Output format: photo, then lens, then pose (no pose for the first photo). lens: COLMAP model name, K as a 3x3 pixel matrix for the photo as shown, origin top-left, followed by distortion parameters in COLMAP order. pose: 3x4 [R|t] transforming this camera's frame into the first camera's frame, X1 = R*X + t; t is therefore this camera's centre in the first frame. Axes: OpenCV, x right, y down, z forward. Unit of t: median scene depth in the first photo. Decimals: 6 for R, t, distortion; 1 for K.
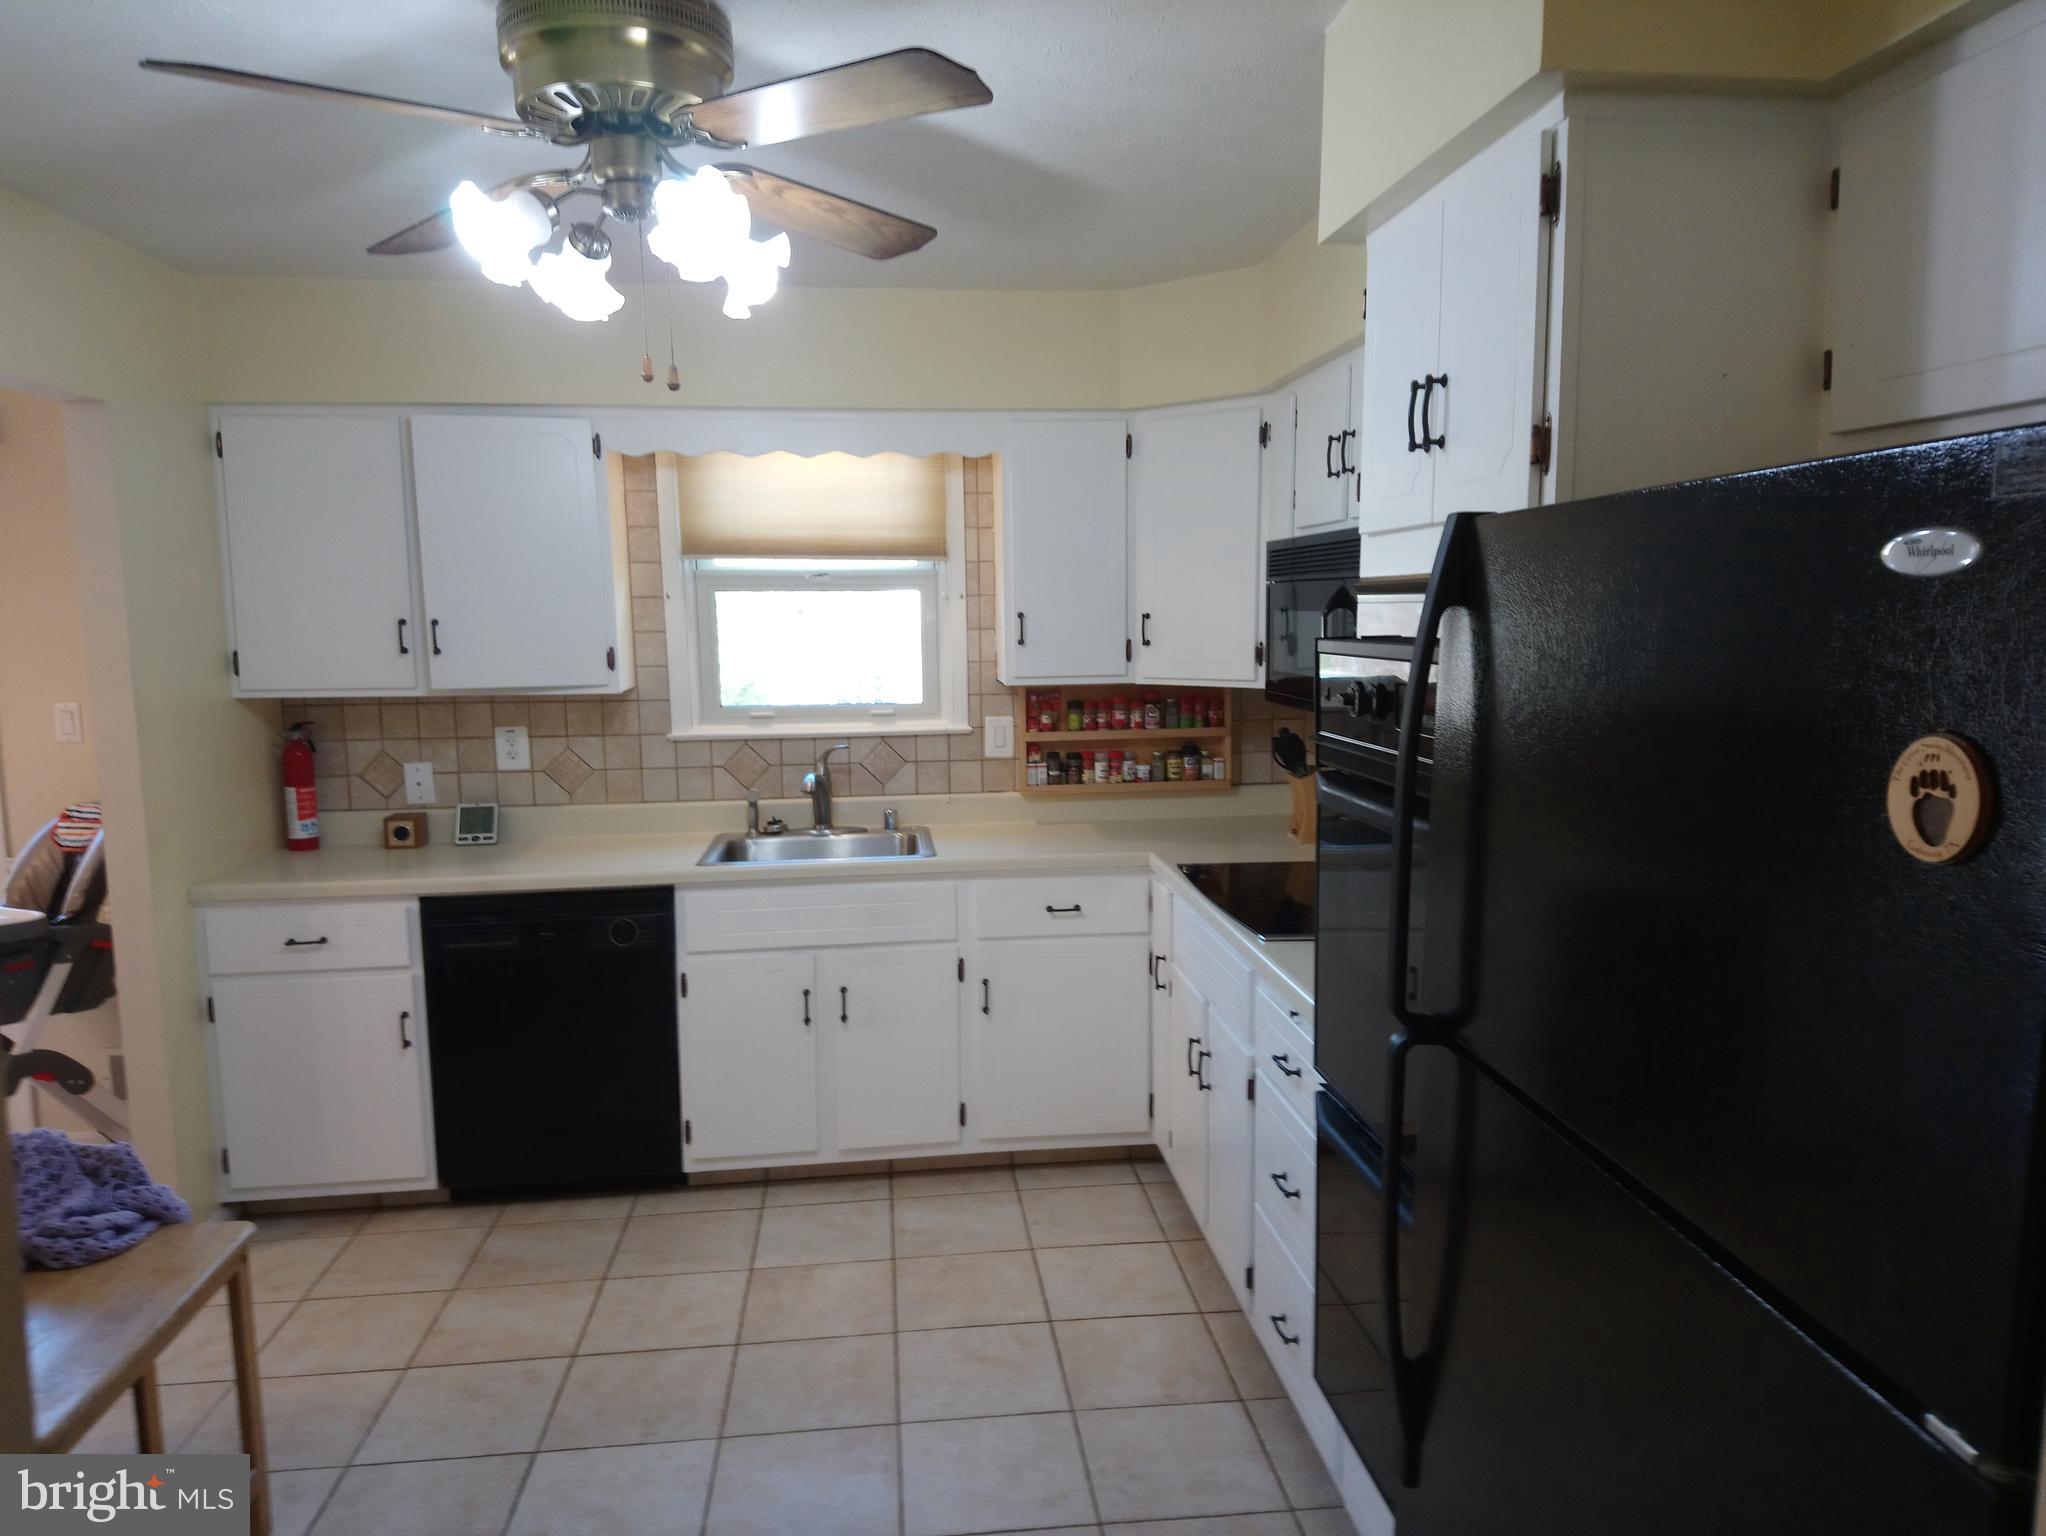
lens RADIAL K [[1367.8, 0, 1018.4], [0, 1367.8, 780.7], [0, 0, 1]] dist [0.140791, -0.183935]
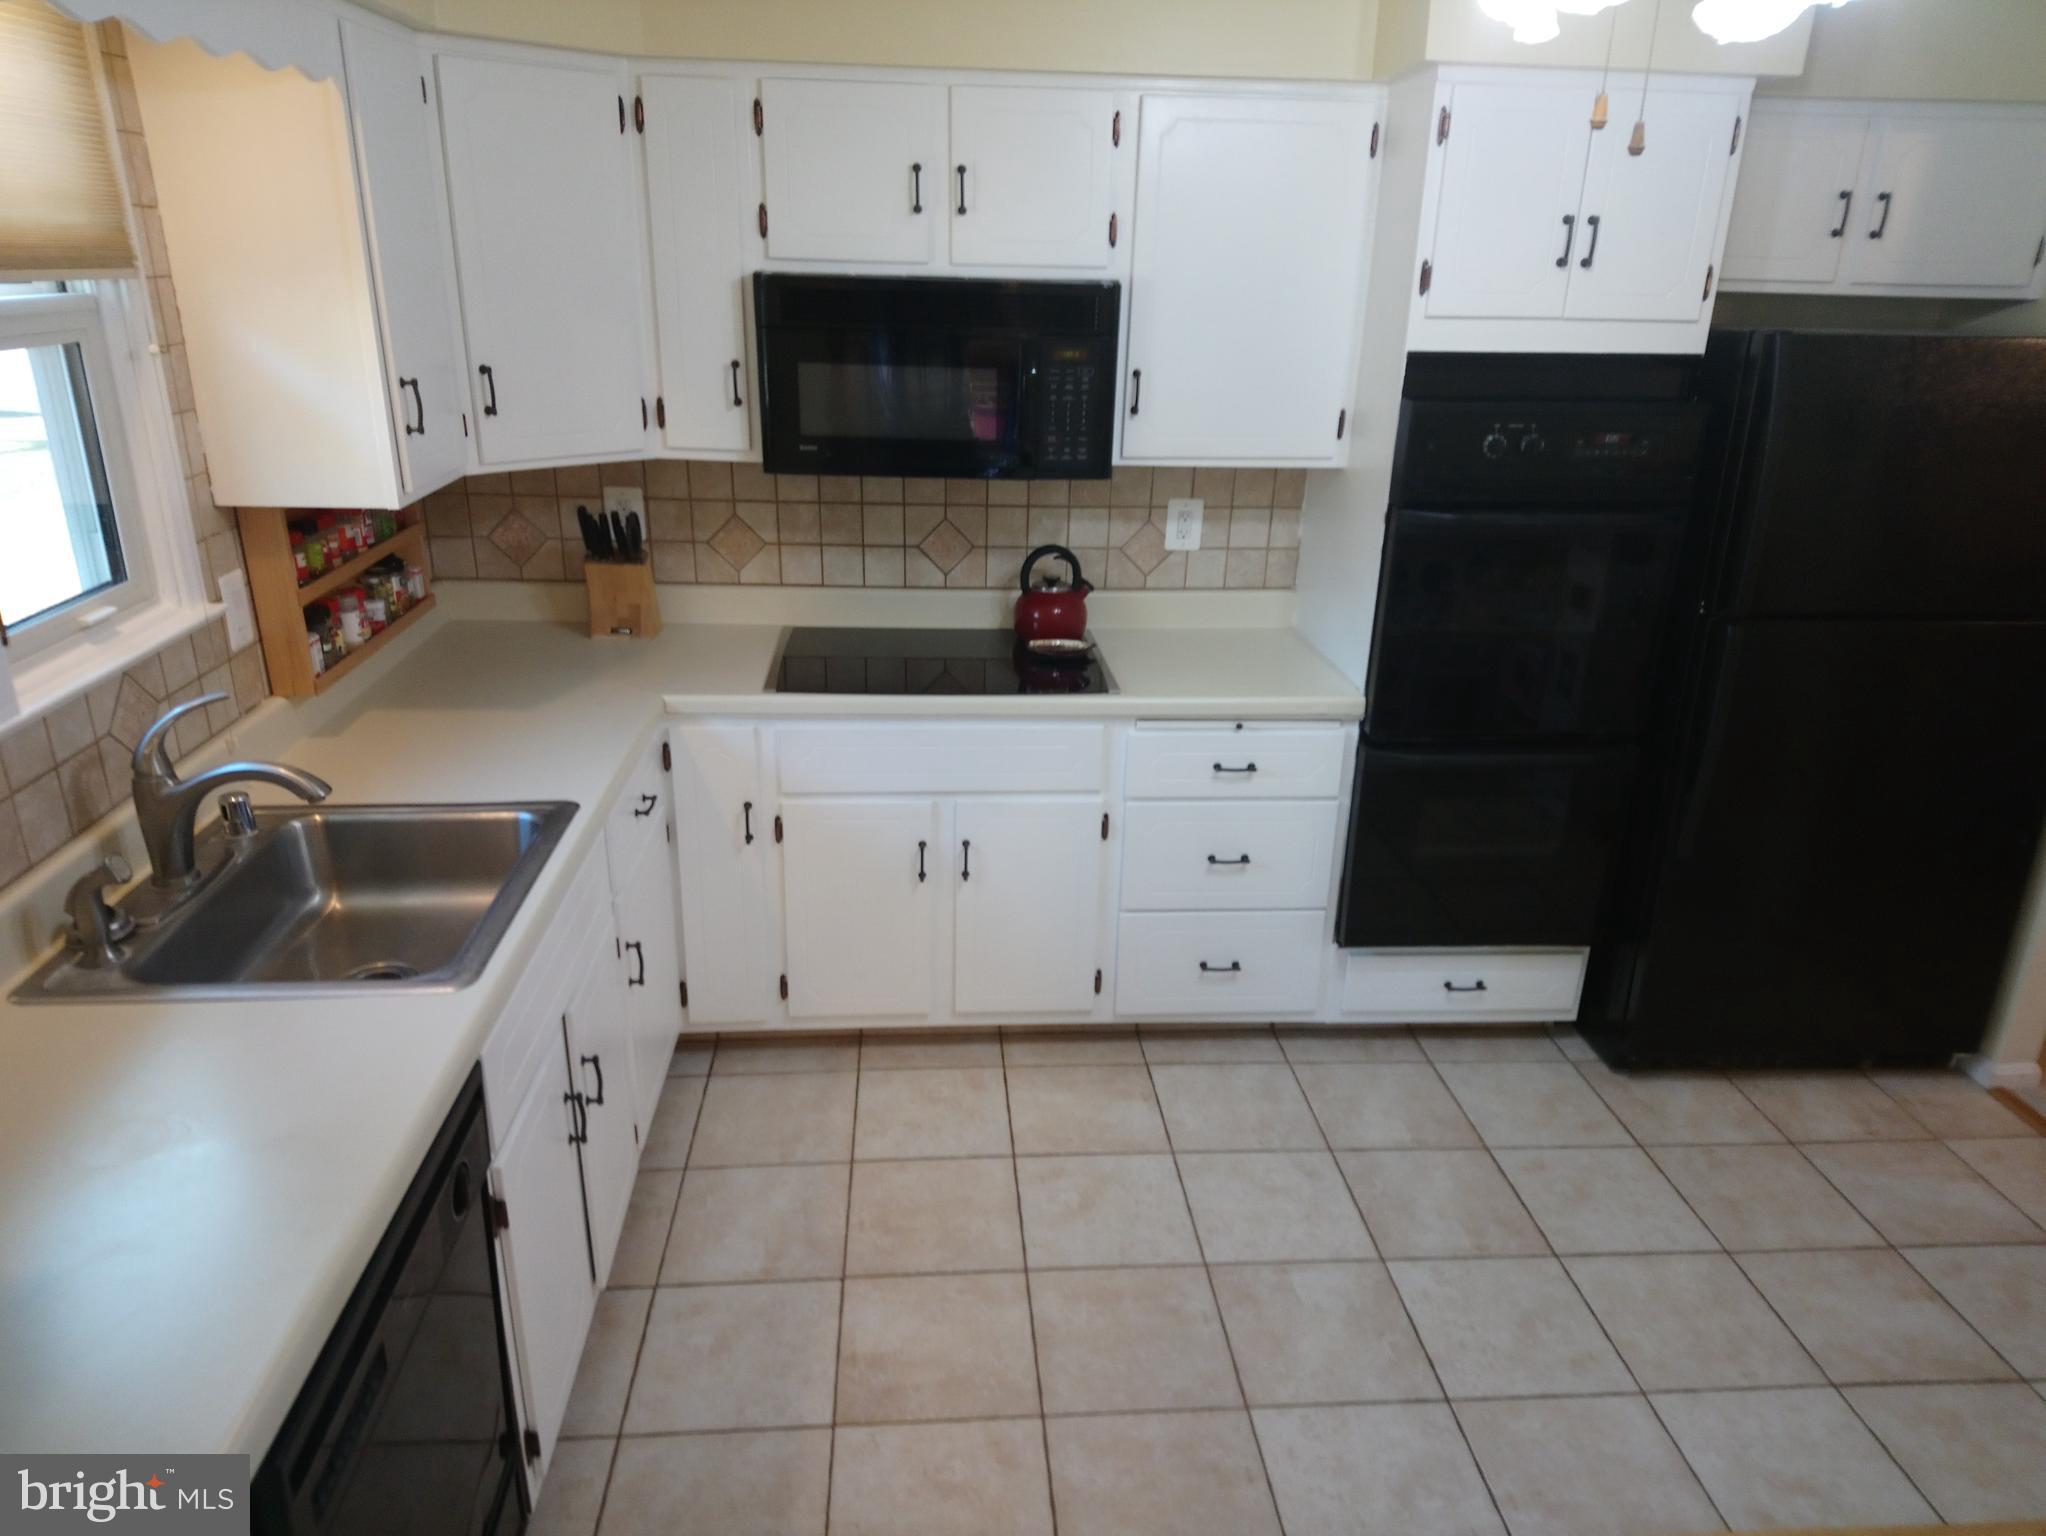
lens RADIAL K [[1367.8, 0, 1018.4], [0, 1367.8, 780.7], [0, 0, 1]] dist [0.140791, -0.183935]
pose [[0.035961, -0.343377, 0.938509, -0.631138], [0.108138, 0.934939, 0.337927, -0.140925], [-0.993485, 0.089336, 0.070753, 0.734996]]
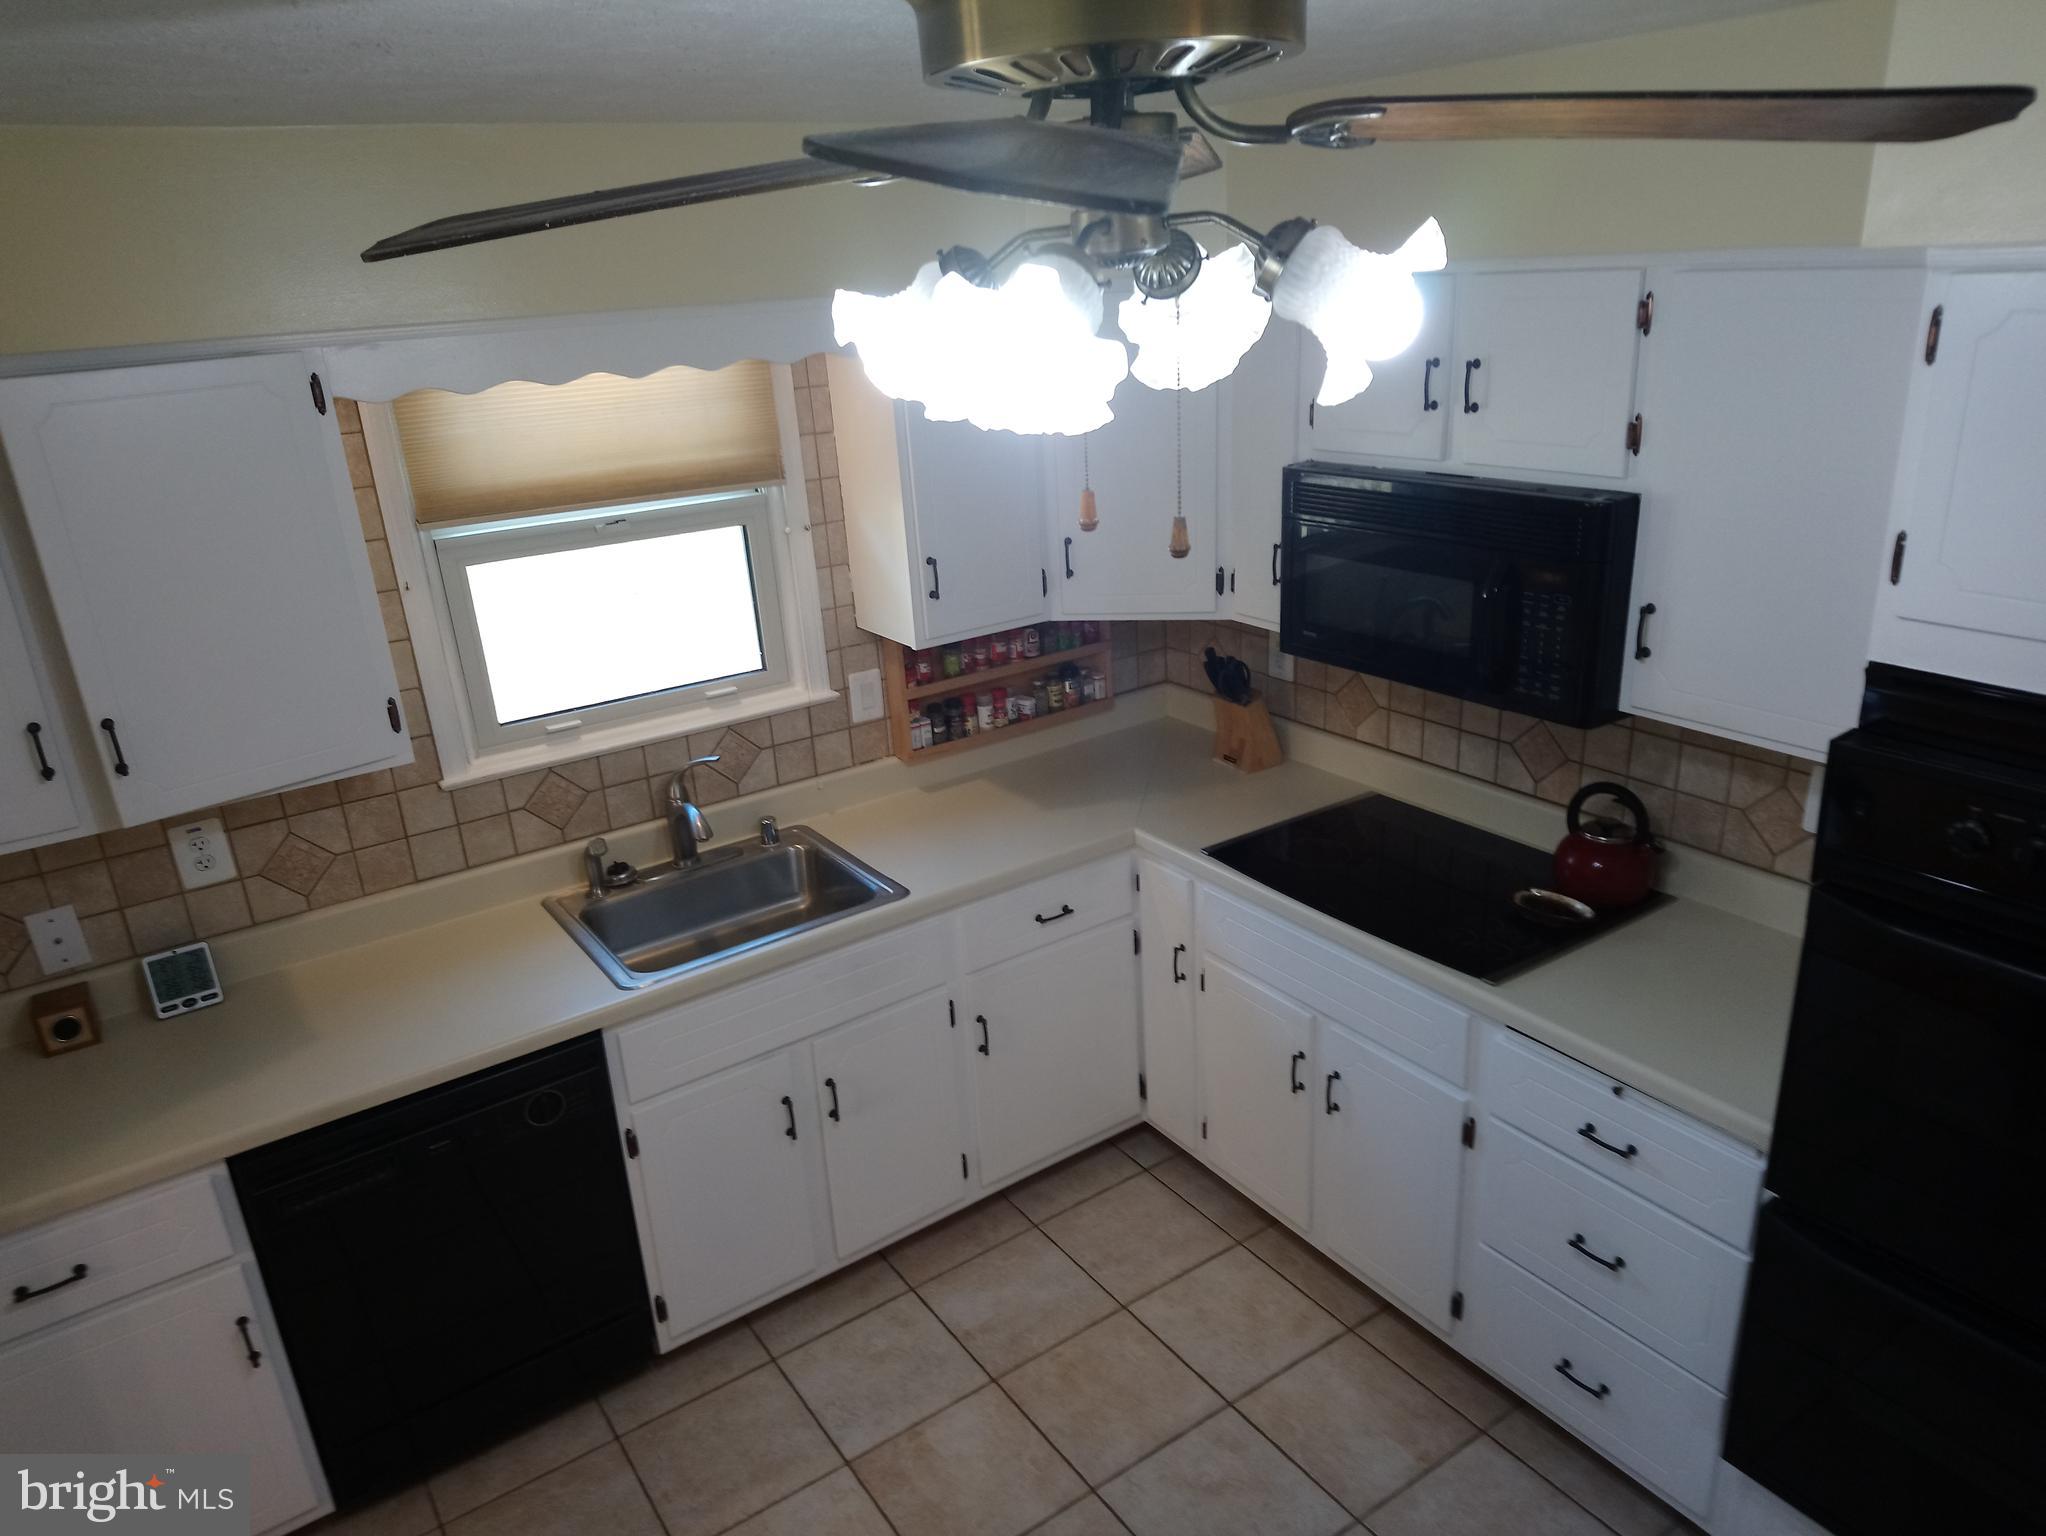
lens RADIAL K [[1373.3, 0, 1021.5], [0, 1373.3, 790.9], [0, 0, 1]] dist [0.070658, -0.087050]
pose [[0.881521, -0.204189, 0.425708, -0.323053], [0.106050, 0.964239, 0.242893, -0.184704], [-0.460081, -0.168969, 0.871651, 0.278674]]
